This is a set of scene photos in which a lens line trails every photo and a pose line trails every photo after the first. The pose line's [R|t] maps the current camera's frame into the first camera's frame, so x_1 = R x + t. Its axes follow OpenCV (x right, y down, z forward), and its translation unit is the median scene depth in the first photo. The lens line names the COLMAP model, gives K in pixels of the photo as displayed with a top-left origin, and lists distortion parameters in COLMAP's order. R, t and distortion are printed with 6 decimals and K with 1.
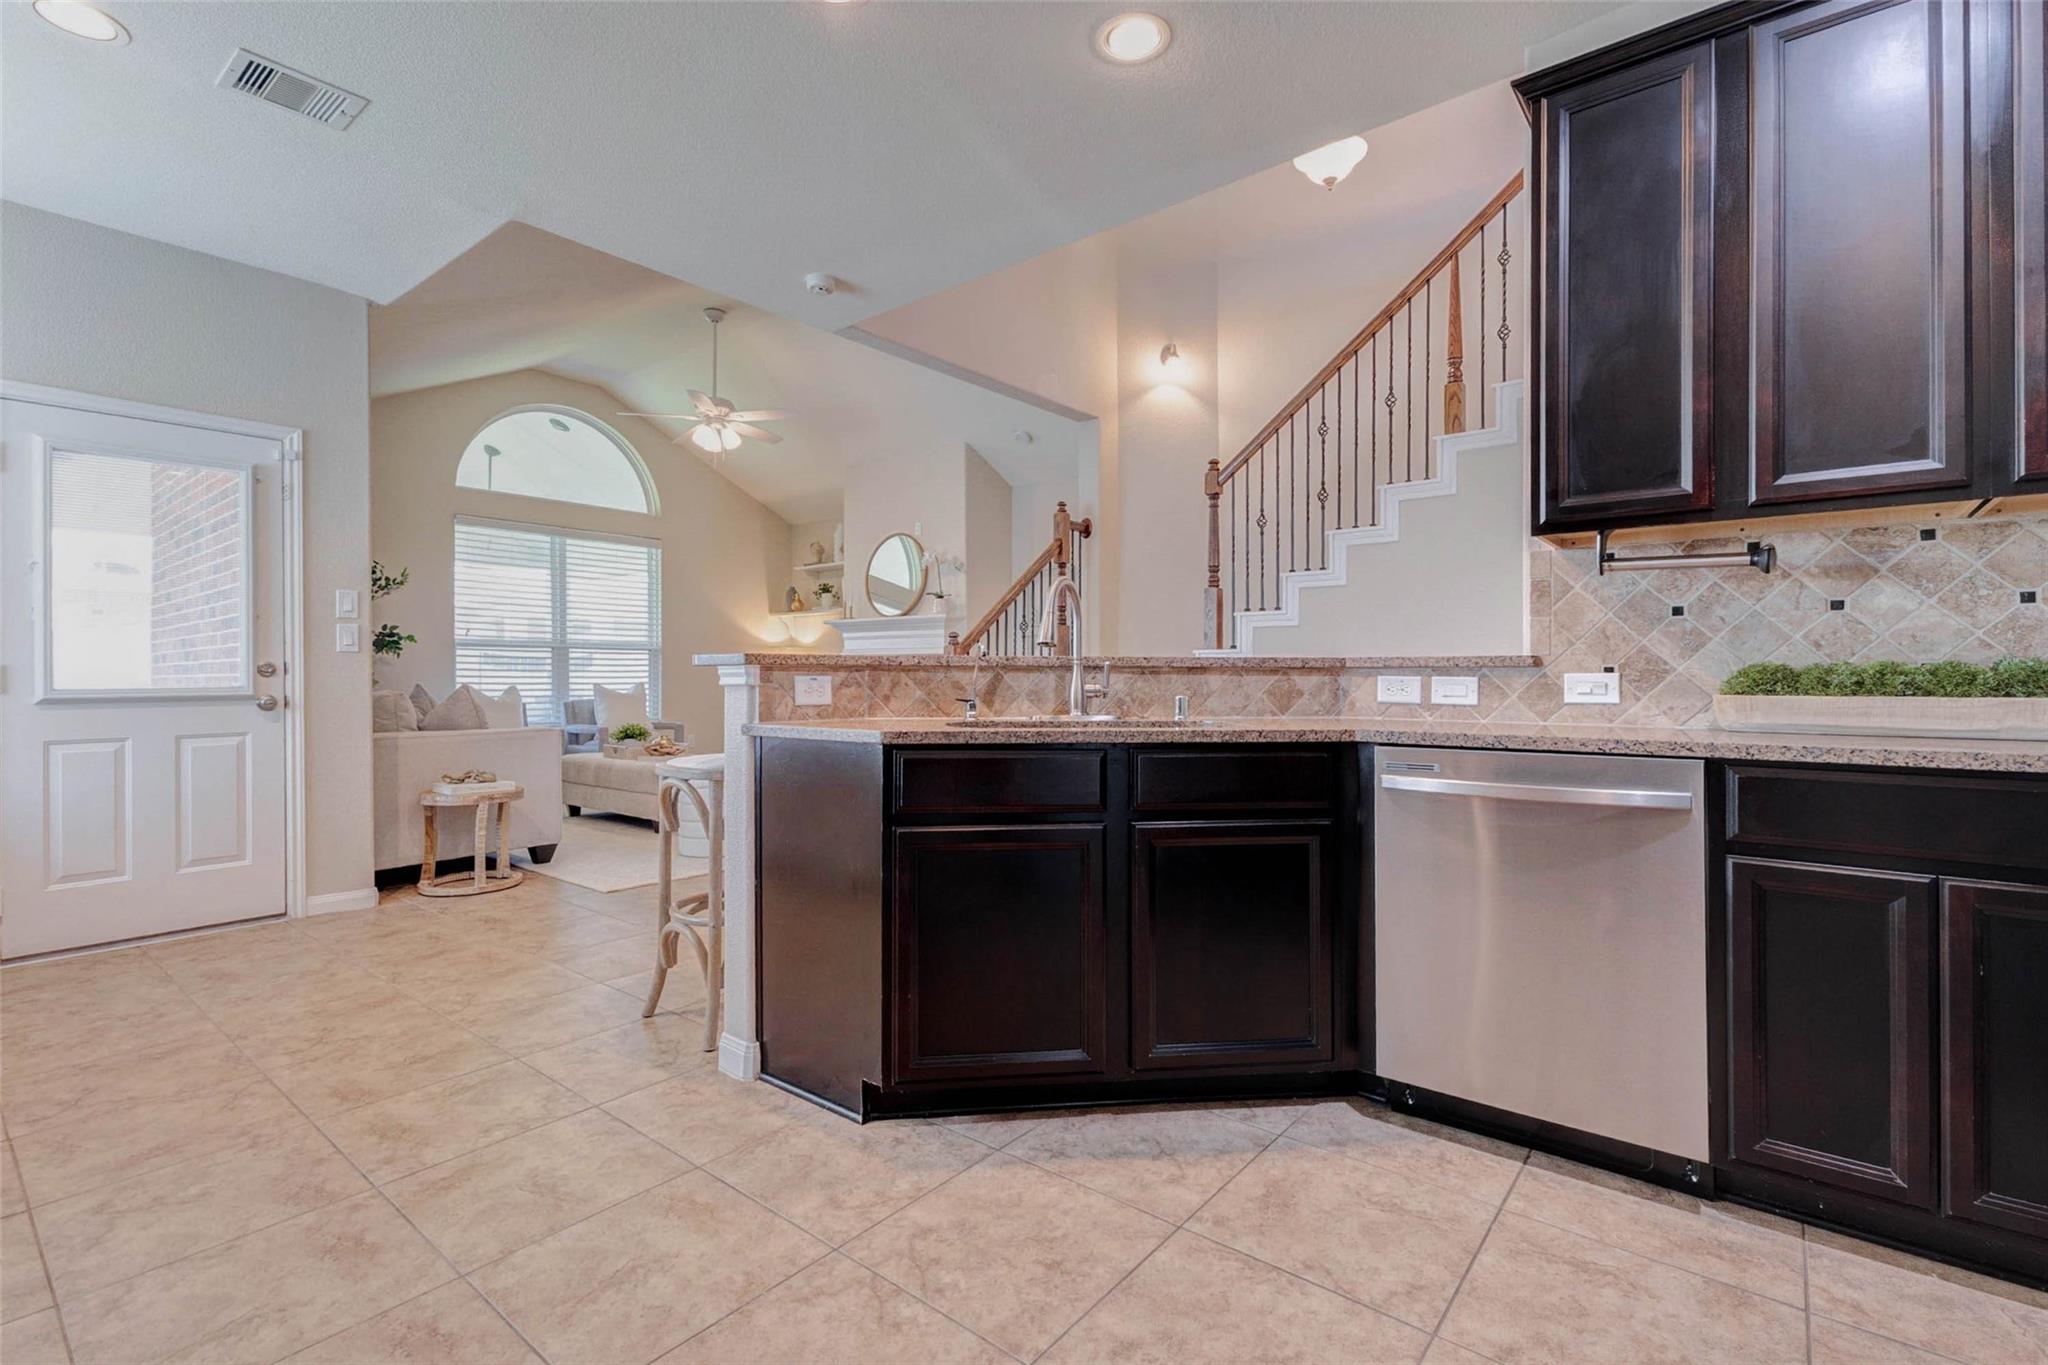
lens RADIAL K [[929.5, 0, 1005.0], [0, 929.5, 676.4], [0, 0, 1]] dist [0.009975, 0.000191]
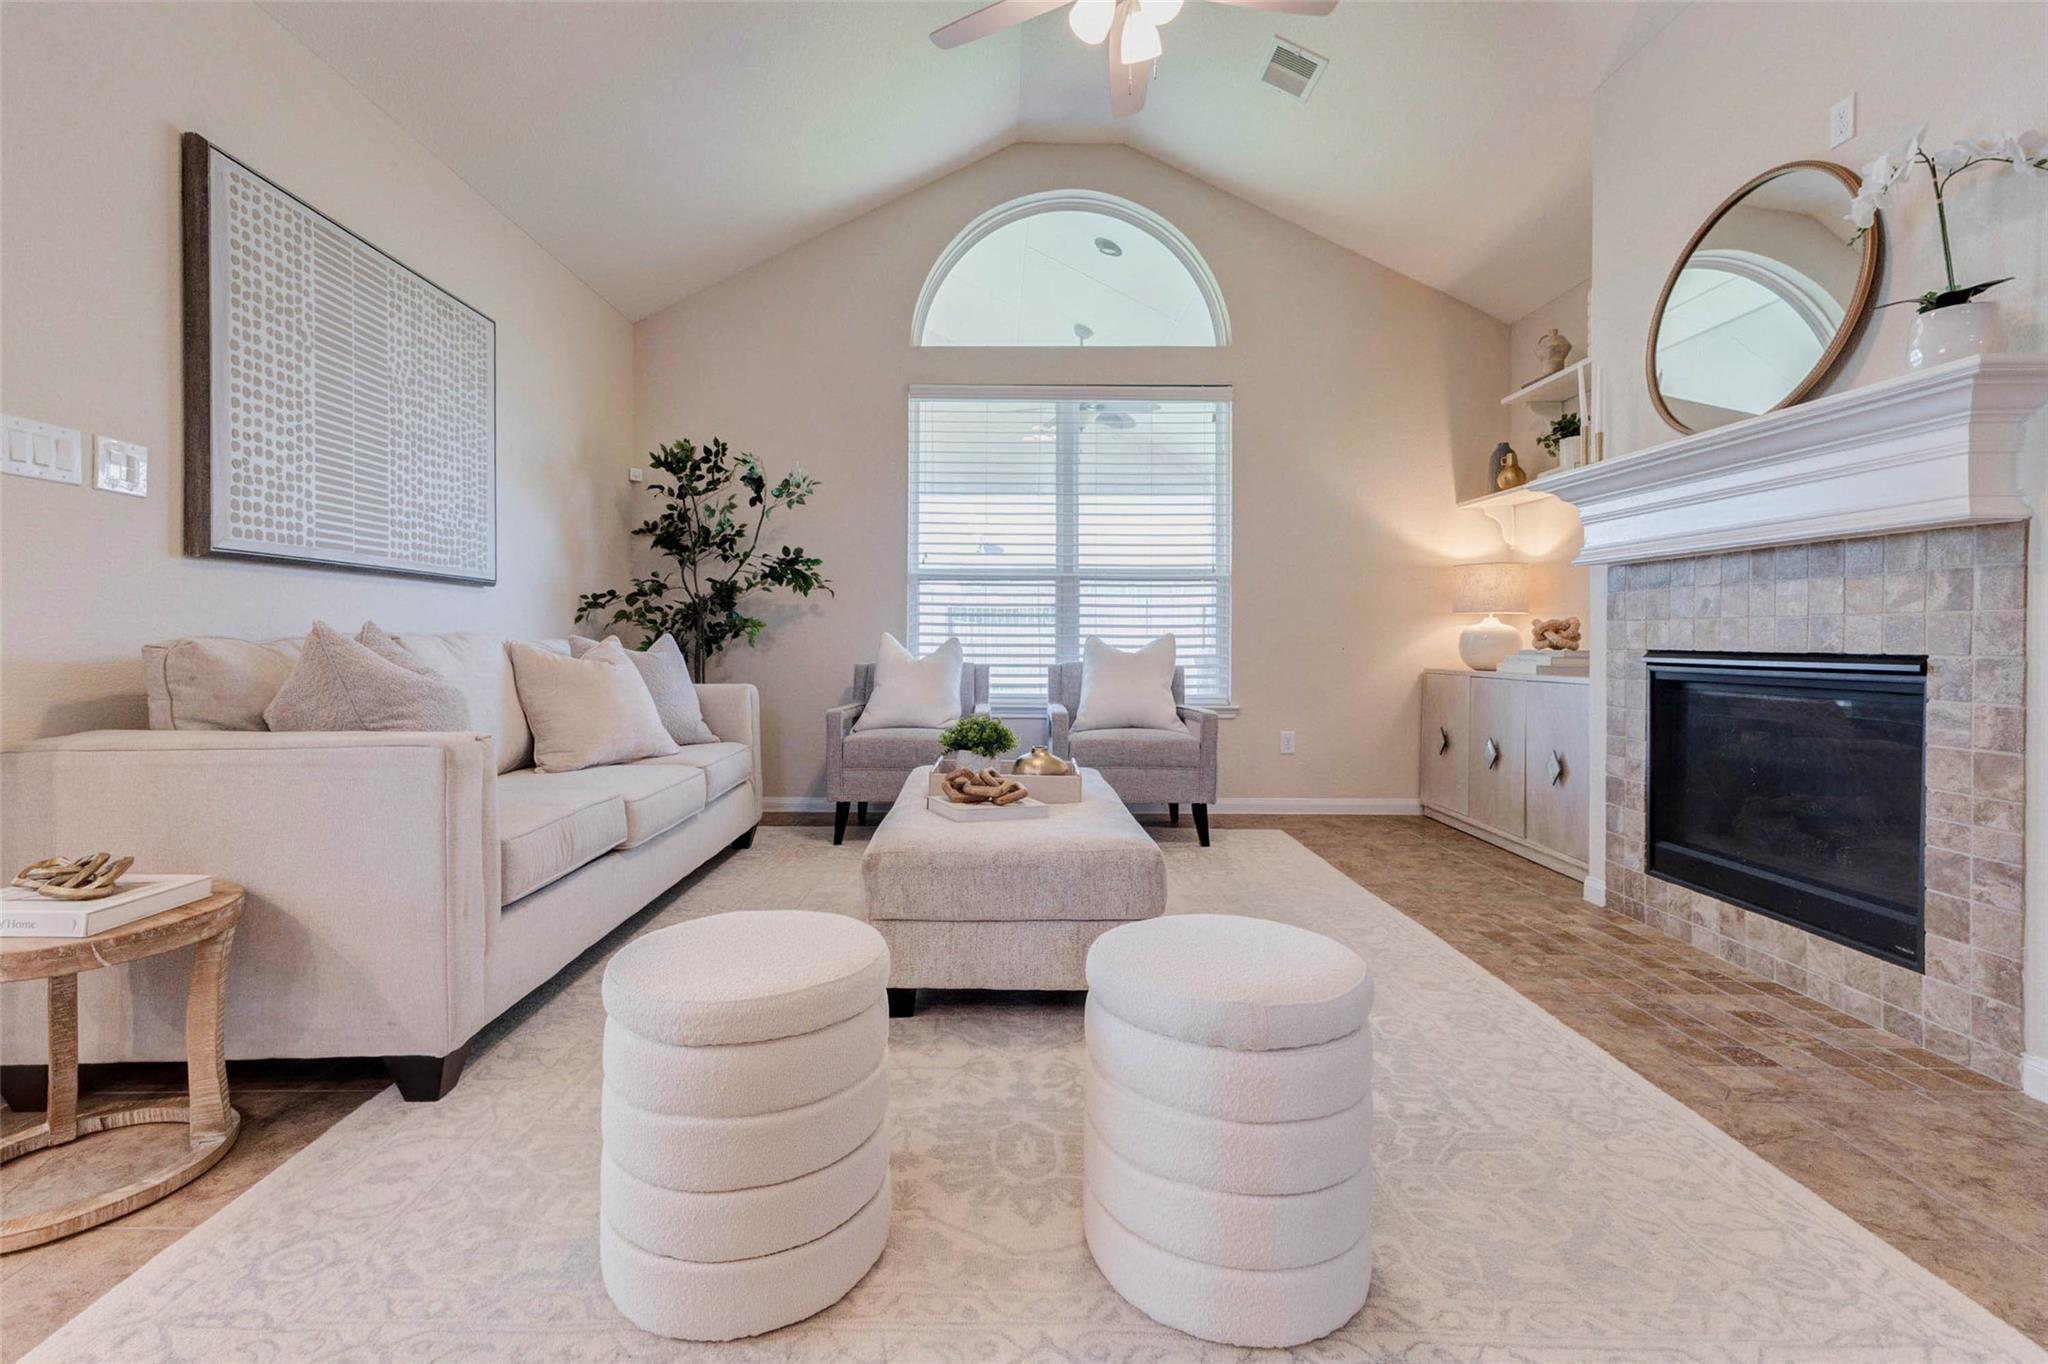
lens RADIAL K [[899.2, 0, 996.5], [0, 899.2, 634.3], [0, 0, 1]] dist [0.018967, -0.005091]
pose [[0.645694, -0.000590, -0.763596, -0.086980], [-0.001466, 0.999997, -0.002013, 0.016943], [0.763595, 0.002419, 0.645691, 1.174826]]
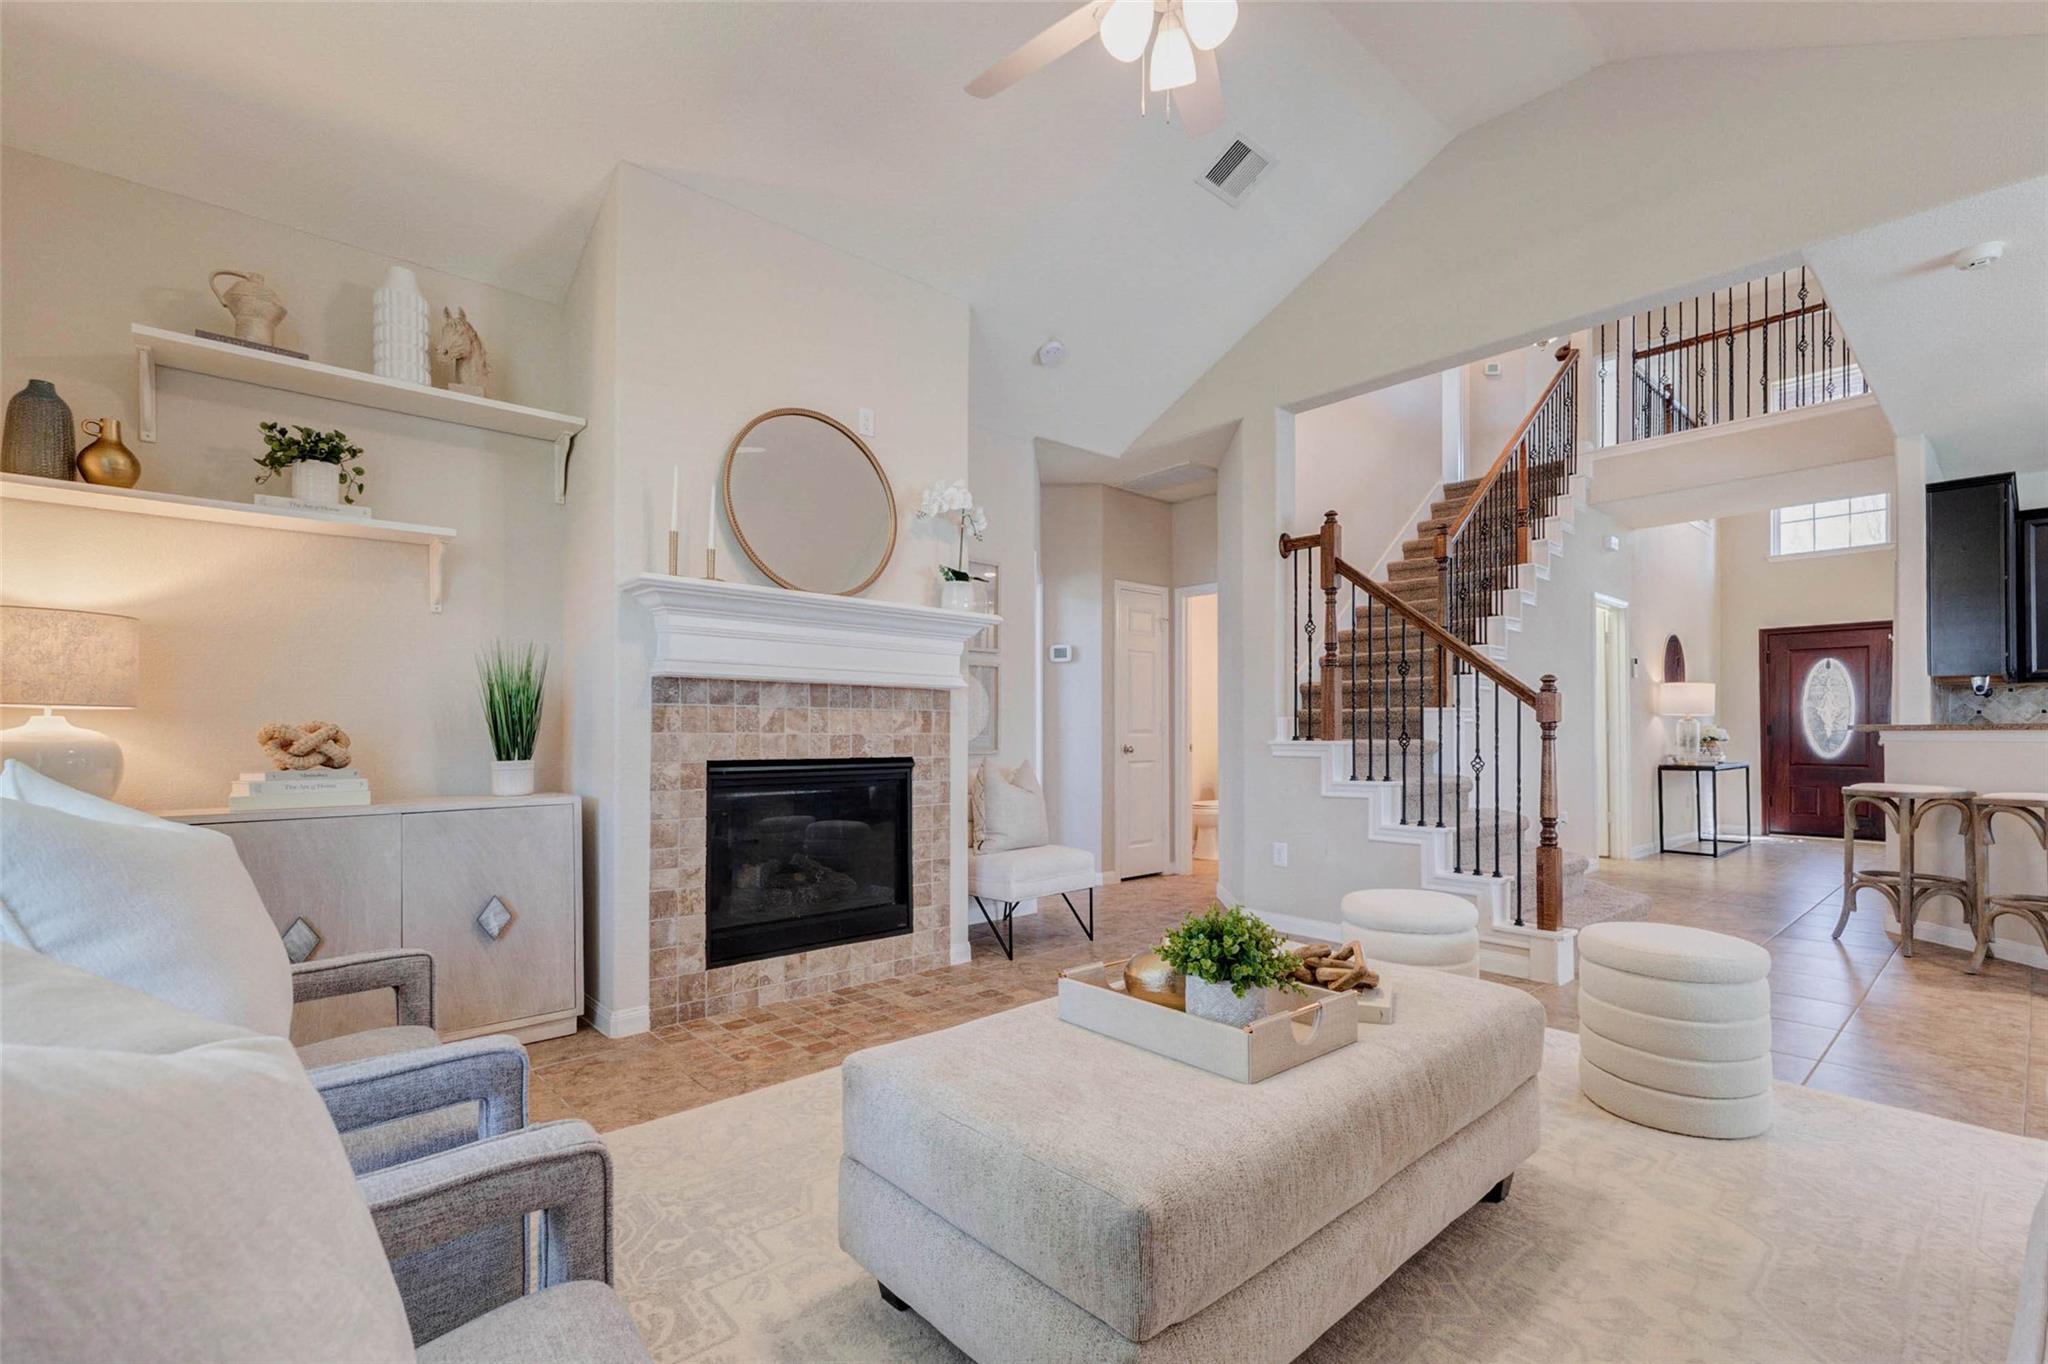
lens RADIAL K [[899.2, 0, 1017.3], [0, 899.2, 730.4], [0, 0, 1]] dist [0.018967, -0.005091]
pose [[0.144292, 0.005219, 0.989521, -1.066741], [-0.003418, 0.999983, -0.004775, 0.003301], [-0.989529, -0.002693, 0.144307, 1.681746]]
